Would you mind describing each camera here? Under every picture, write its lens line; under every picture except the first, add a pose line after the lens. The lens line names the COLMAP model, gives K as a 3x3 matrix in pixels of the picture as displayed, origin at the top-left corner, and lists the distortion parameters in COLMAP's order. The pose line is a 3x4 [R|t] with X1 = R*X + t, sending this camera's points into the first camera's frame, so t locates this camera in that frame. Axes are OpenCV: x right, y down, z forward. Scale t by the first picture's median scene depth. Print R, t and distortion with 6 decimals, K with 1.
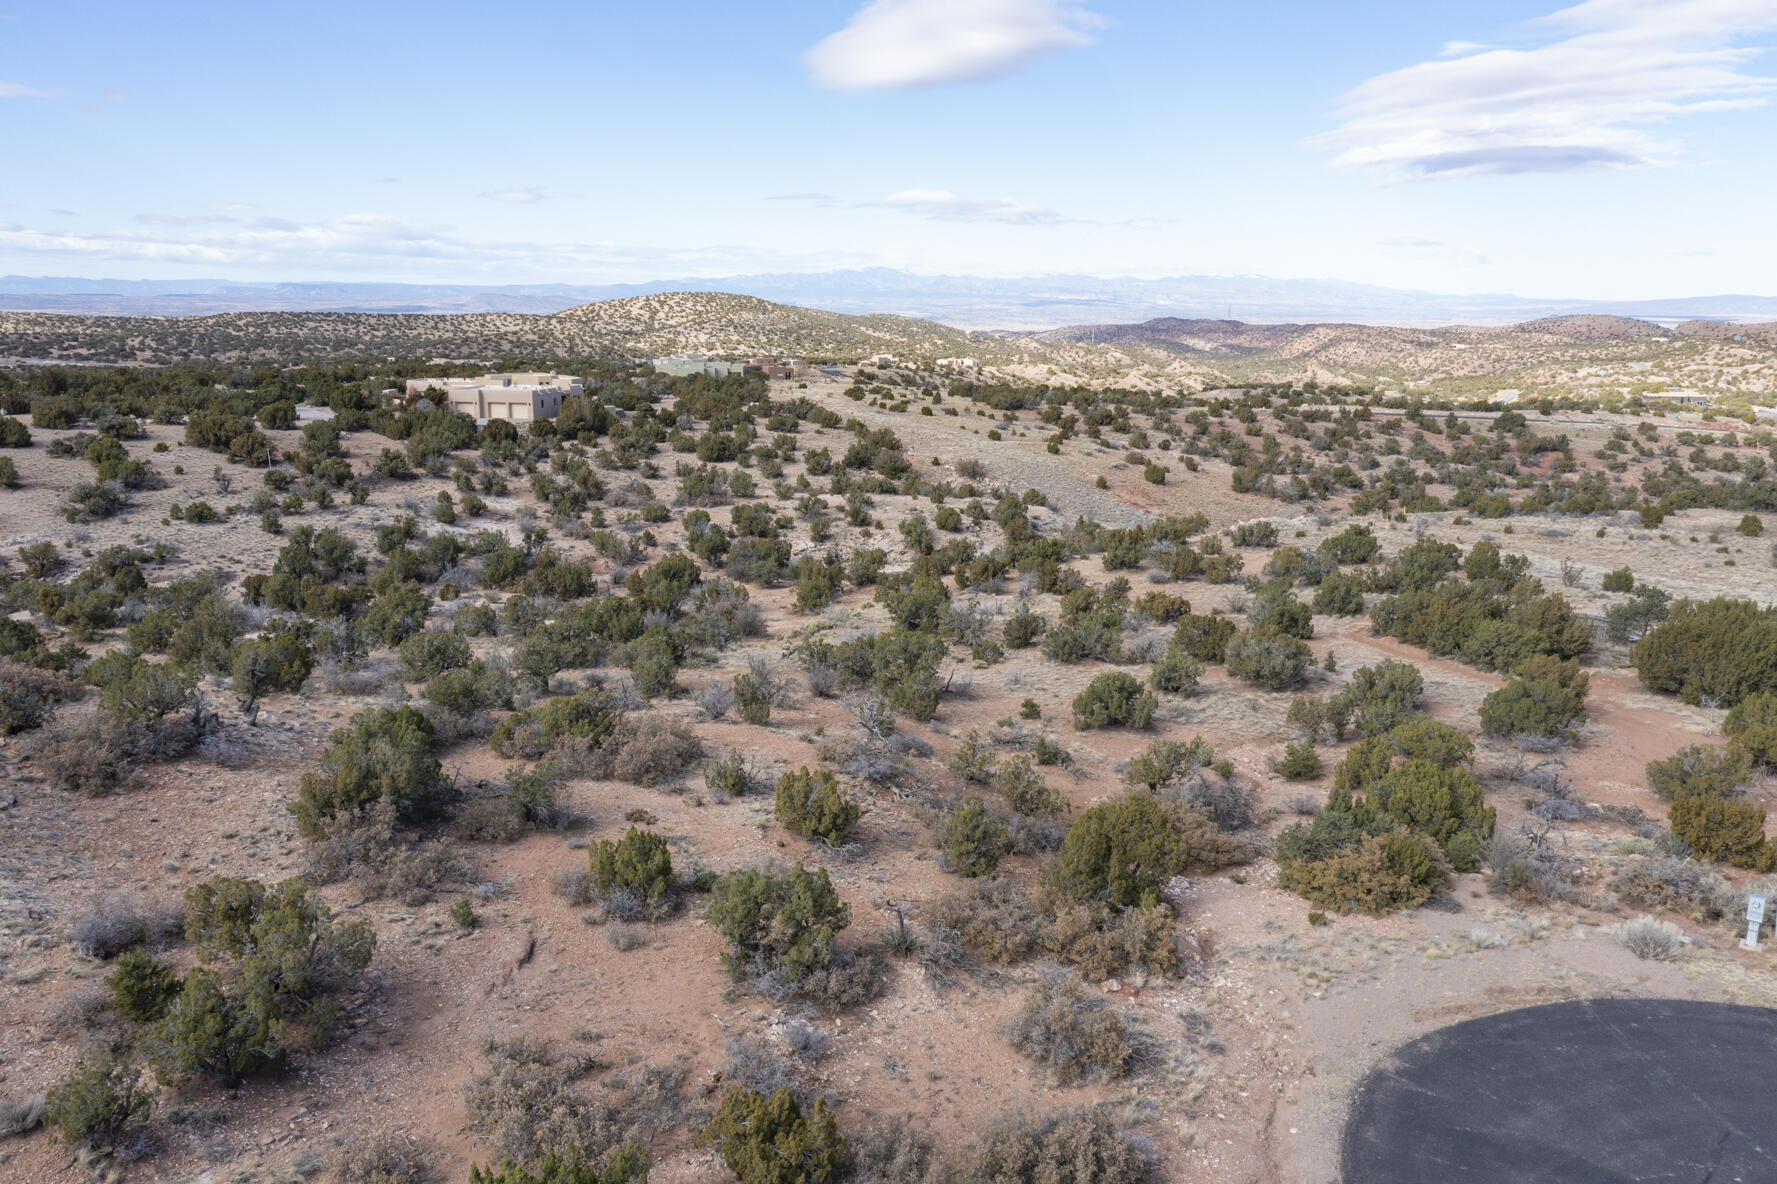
lens RADIAL K [[1409.6, 0, 886.0], [0, 1409.6, 593.7], [0, 0, 1]] dist [-0.007949, 0.018374]
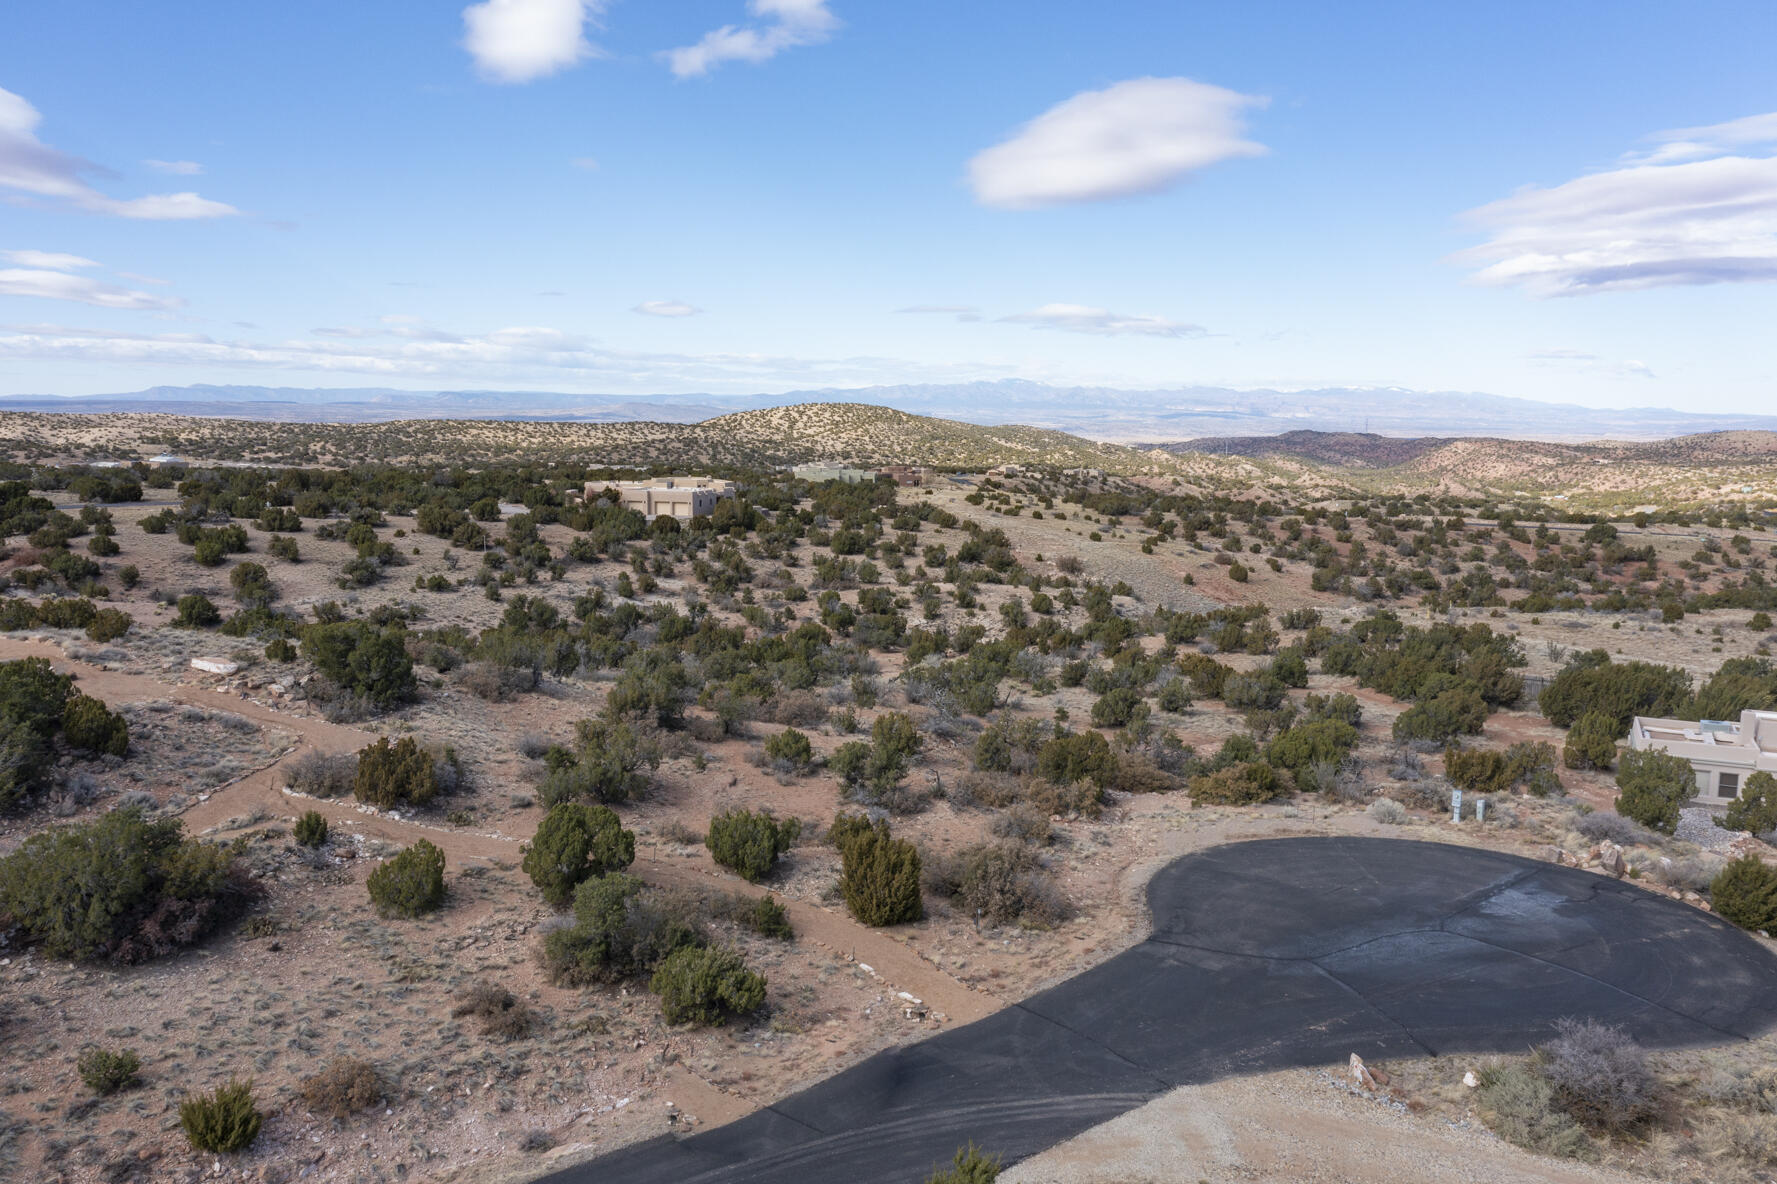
lens RADIAL K [[1409.6, 0, 886.0], [0, 1409.6, 593.7], [0, 0, 1]] dist [-0.007949, 0.018374]
pose [[0.995532, 0.017481, -0.092792, 0.021959], [-0.024502, 0.996877, -0.075079, 0.027859], [0.091190, 0.077017, 0.992851, -0.163592]]
